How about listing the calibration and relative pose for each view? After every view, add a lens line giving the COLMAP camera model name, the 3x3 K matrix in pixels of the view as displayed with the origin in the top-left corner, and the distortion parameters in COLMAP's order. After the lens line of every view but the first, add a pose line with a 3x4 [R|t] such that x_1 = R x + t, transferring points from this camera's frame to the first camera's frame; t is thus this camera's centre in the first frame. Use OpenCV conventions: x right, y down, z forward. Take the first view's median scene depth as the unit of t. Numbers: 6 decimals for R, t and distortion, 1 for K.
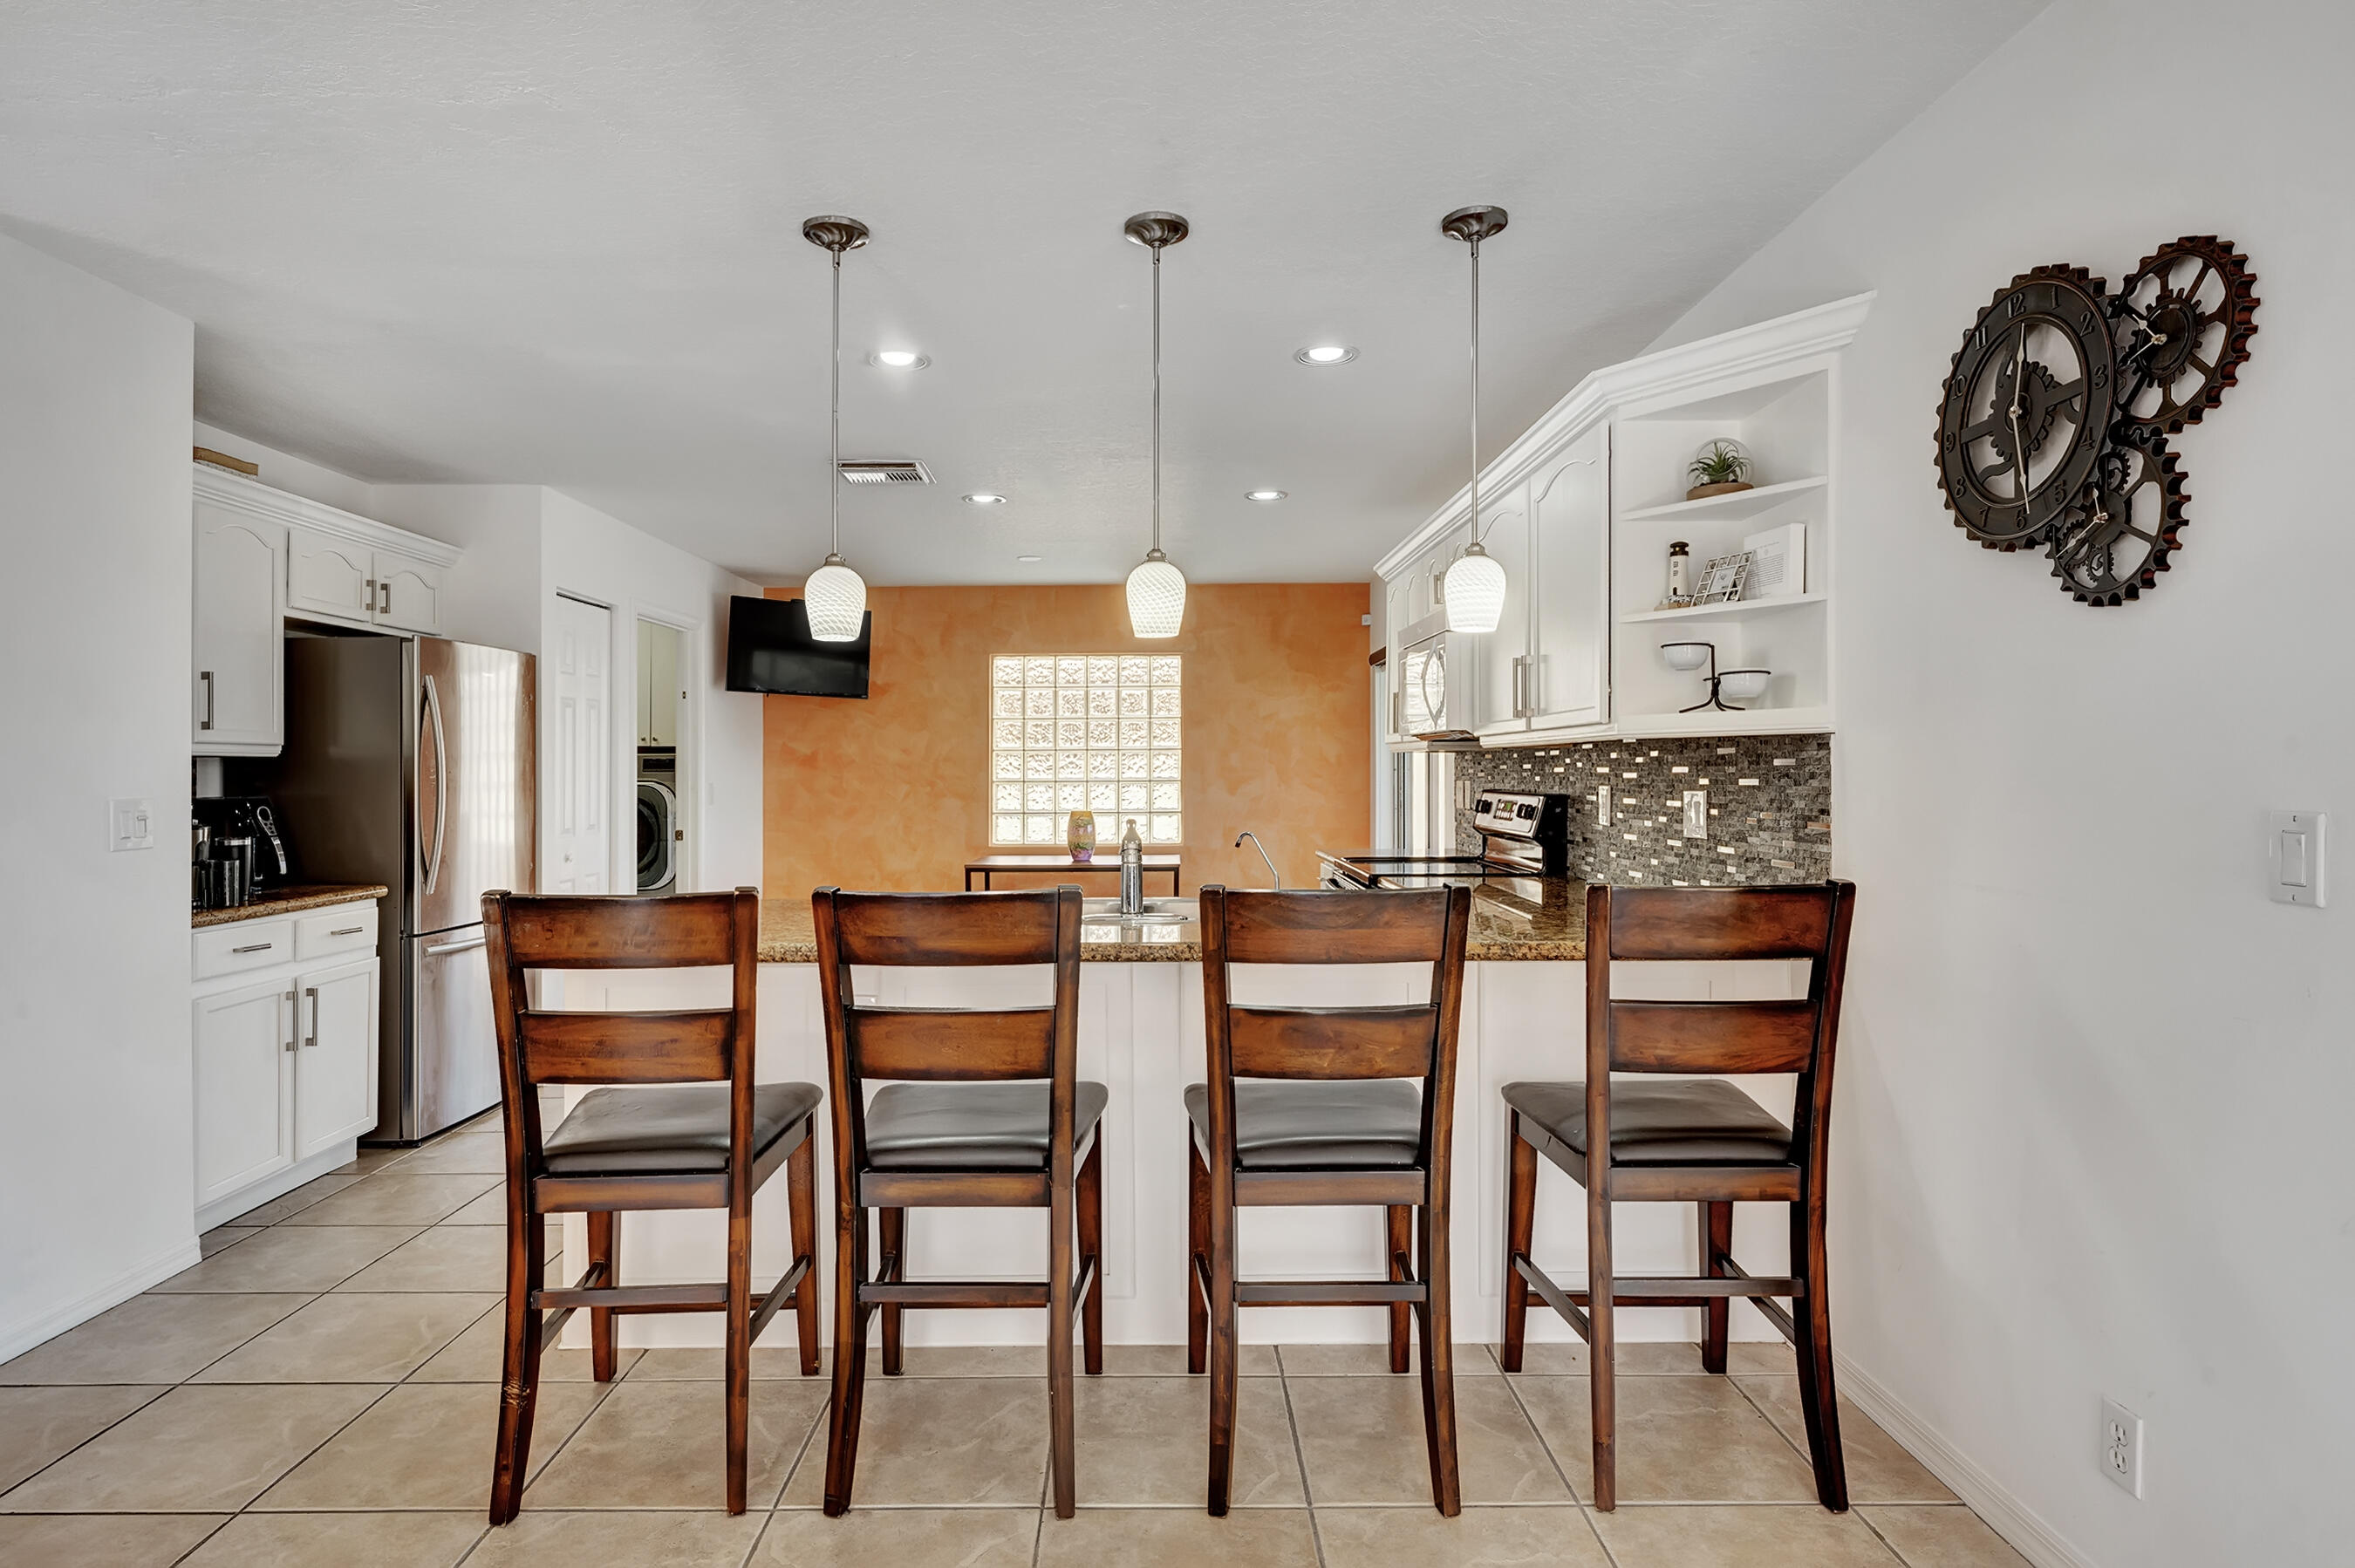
lens RADIAL K [[1265.9, 0, 1175.5], [0, 1265.9, 774.6], [0, 0, 1]] dist [-0.001691, -0.000182]
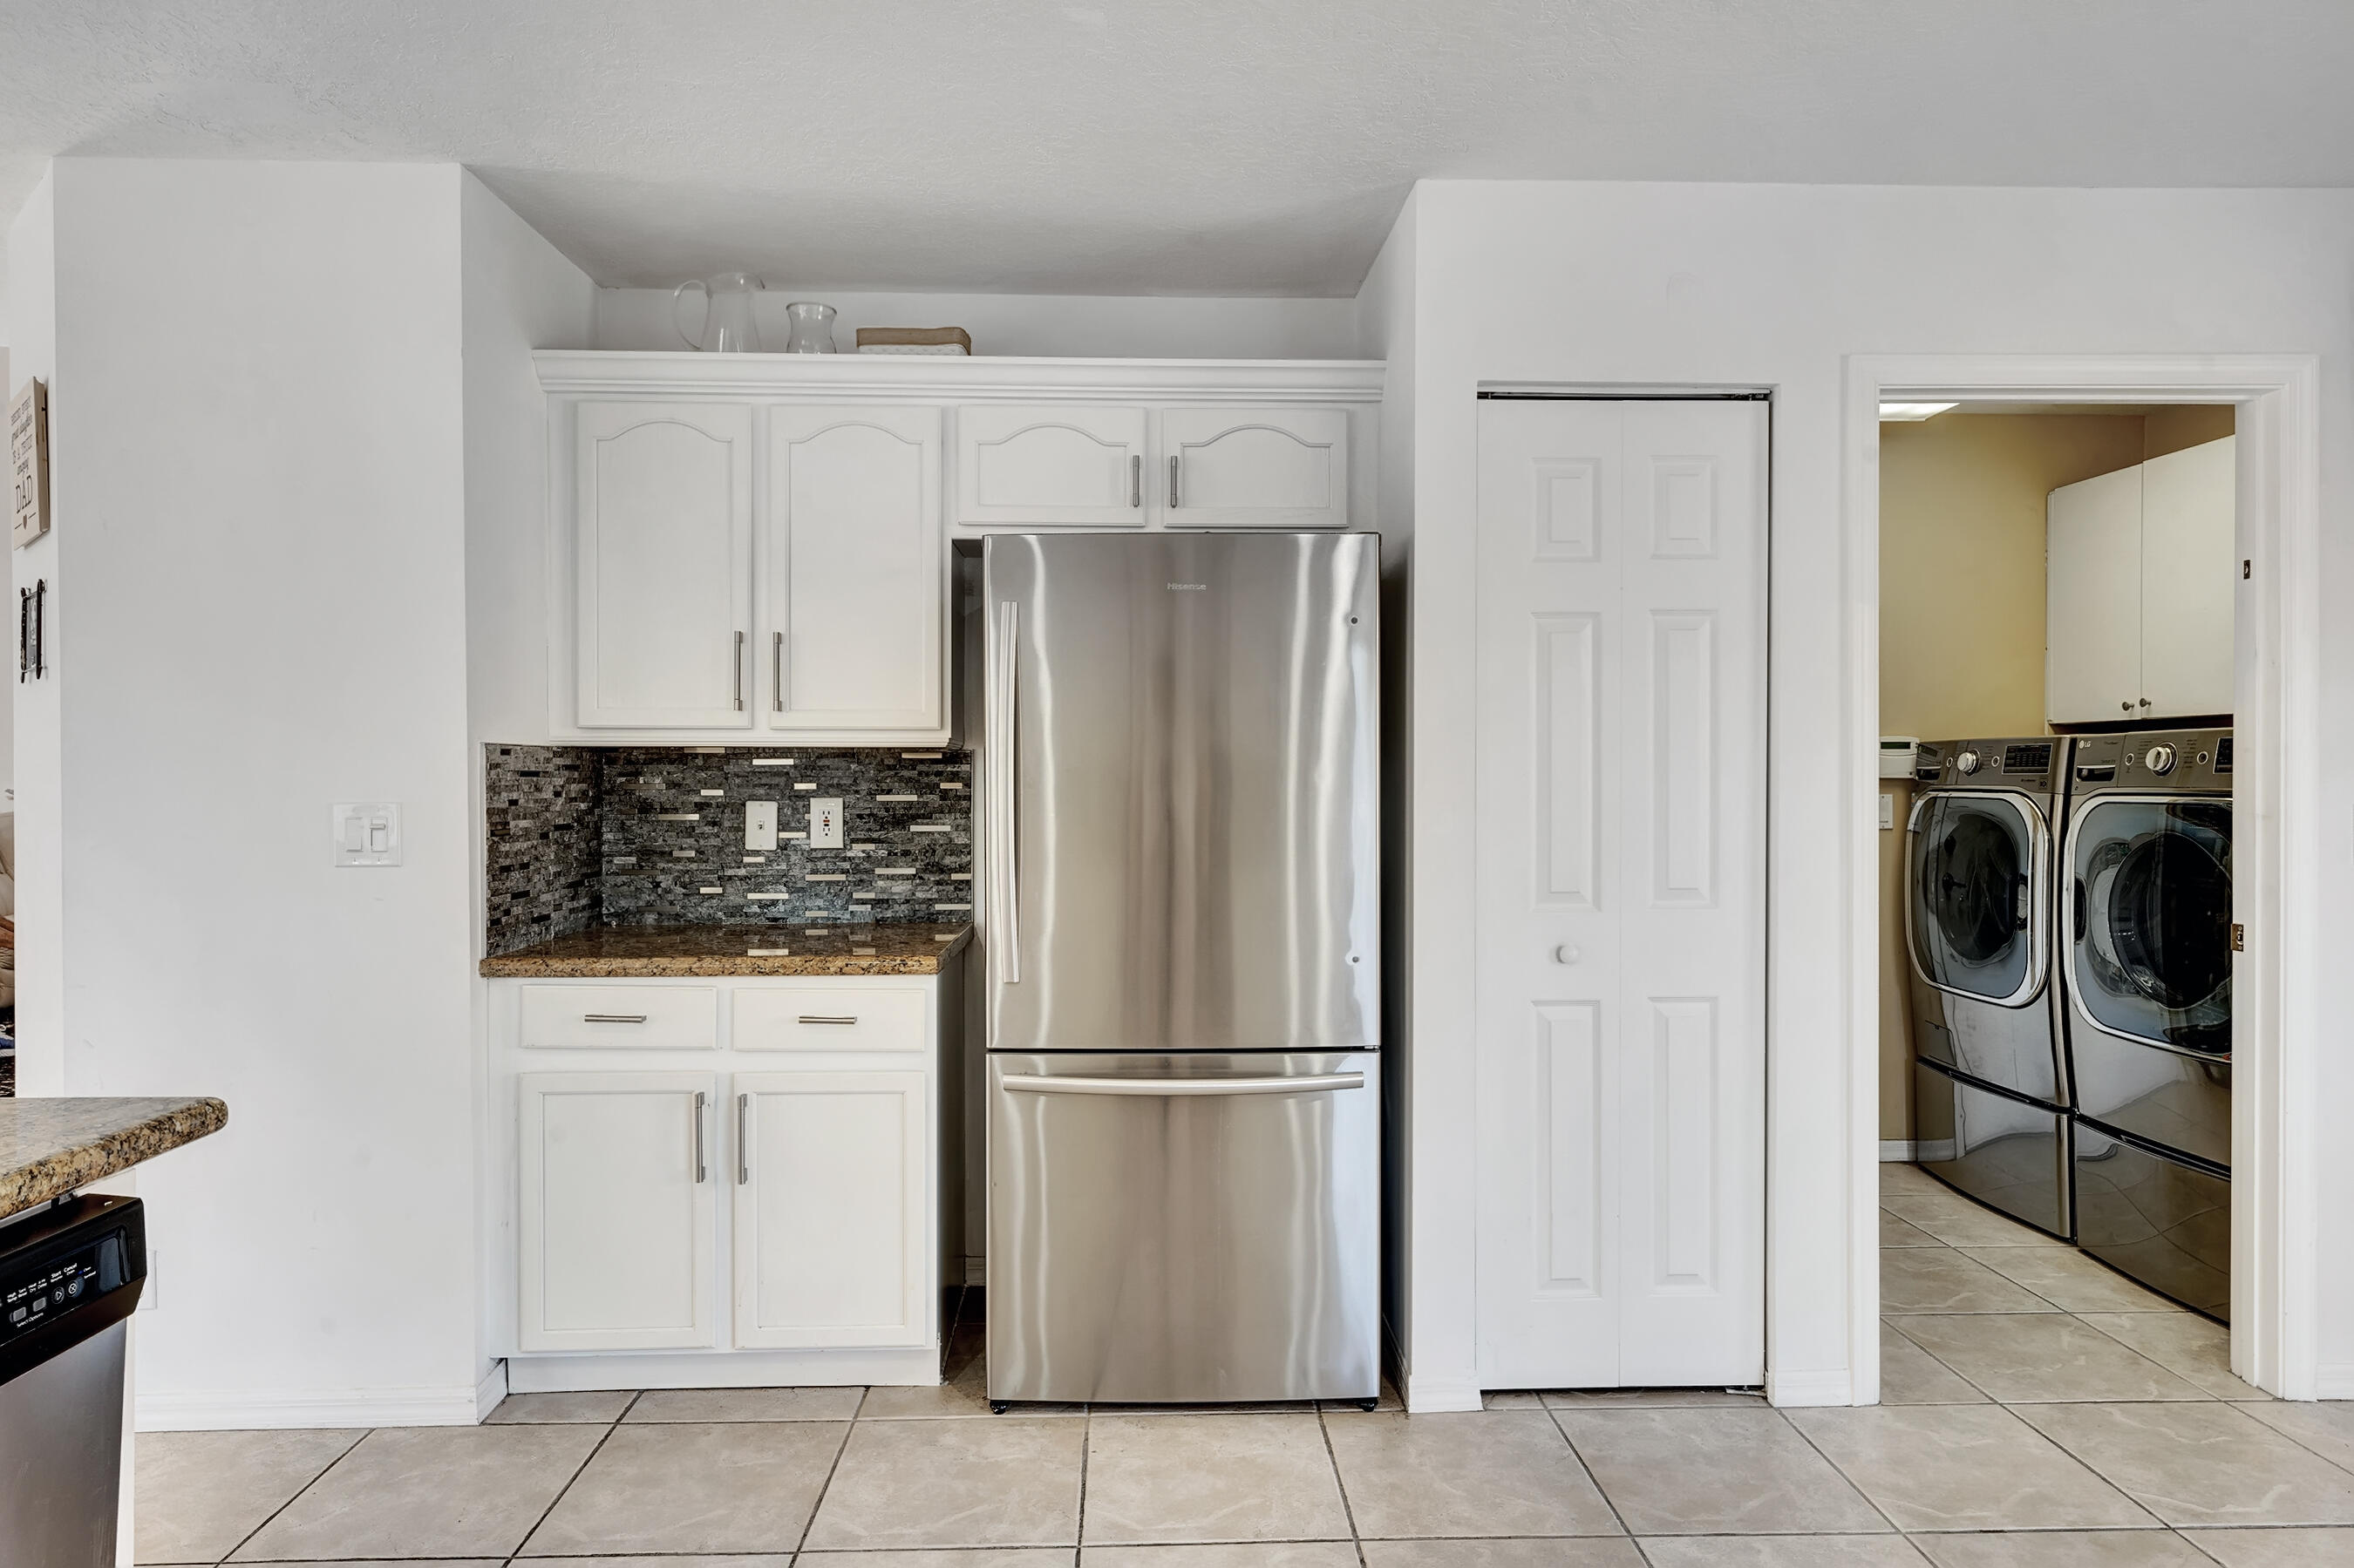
lens RADIAL K [[1363.5, 0, 1175.5], [0, 1363.5, 776.1], [0, 0, 1]] dist [0.002350, -0.000426]
pose [[0.019534, 0.005675, -0.999793, 0.039707], [-0.005258, 0.999971, 0.005573, -0.004521], [0.999795, 0.005148, 0.019563, 1.338685]]
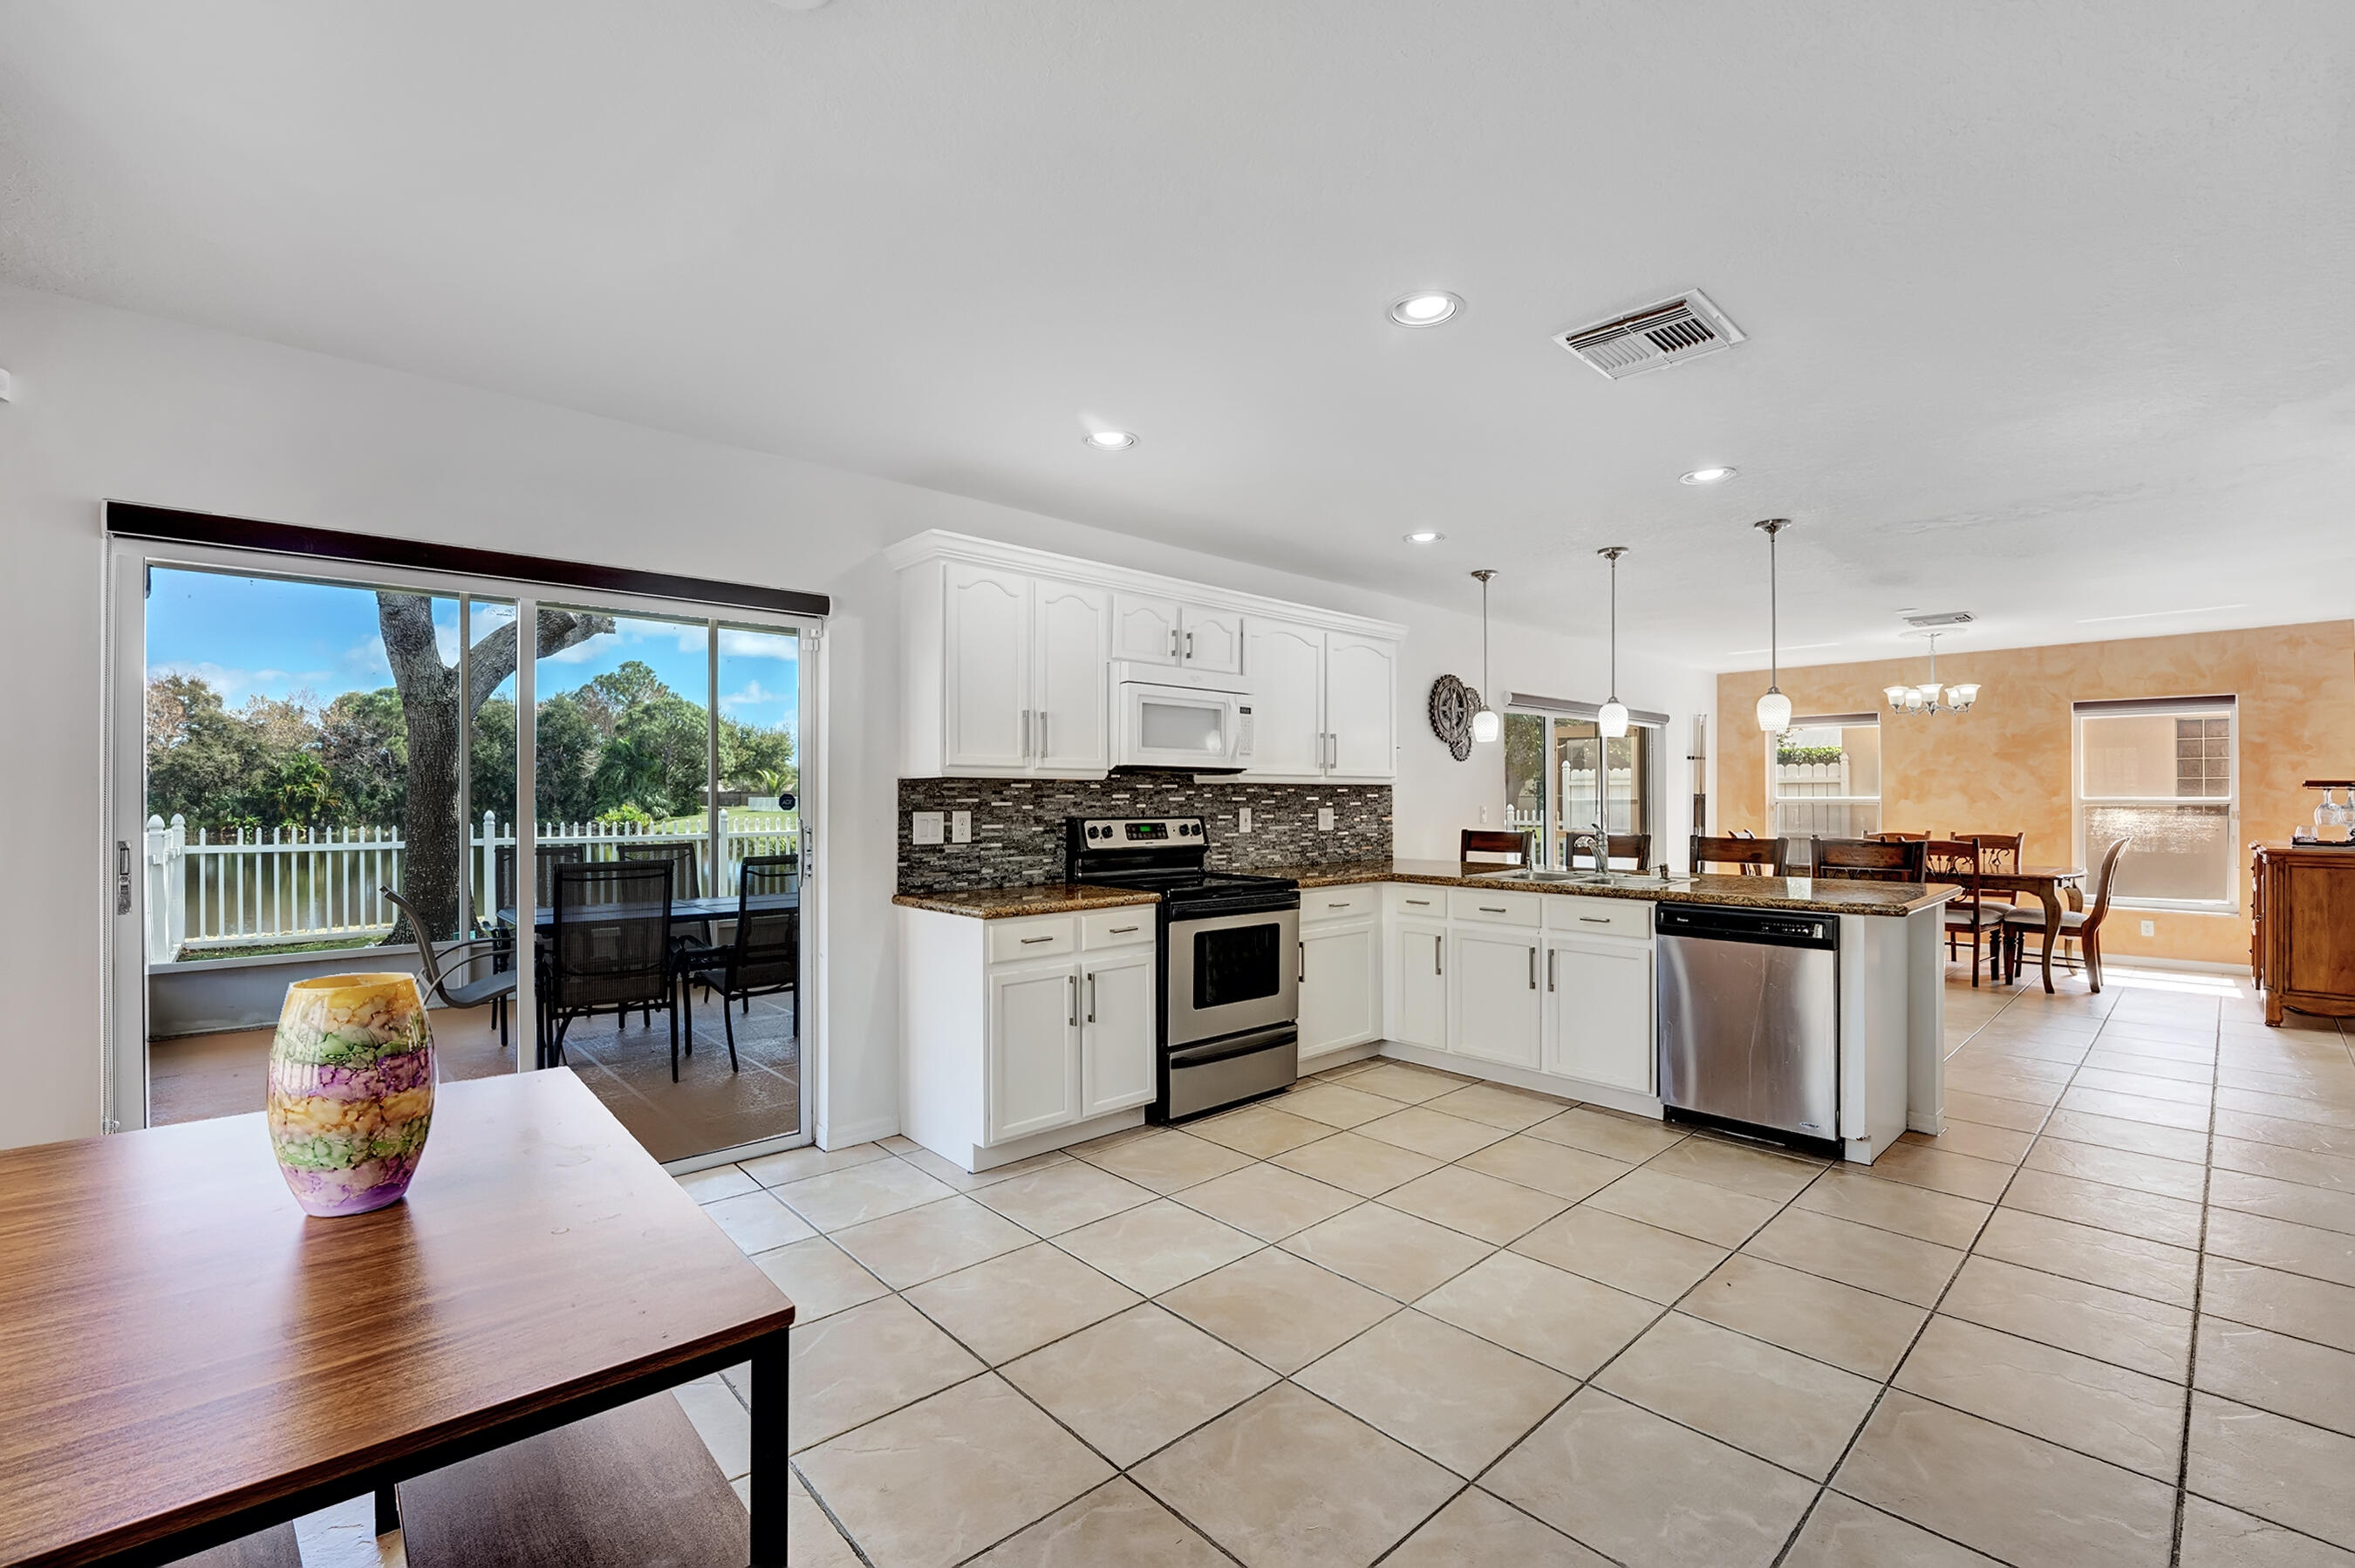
lens RADIAL K [[979.6, 0, 1175.9], [0, 979.6, 797.9], [0, 0, 1]] dist [-0.025514, 0.001618]
pose [[-0.652211, 0.005975, 0.758014, -0.649855], [0.007490, 0.999971, -0.001438, -0.004306], [-0.758001, 0.004740, -0.652236, 2.165302]]
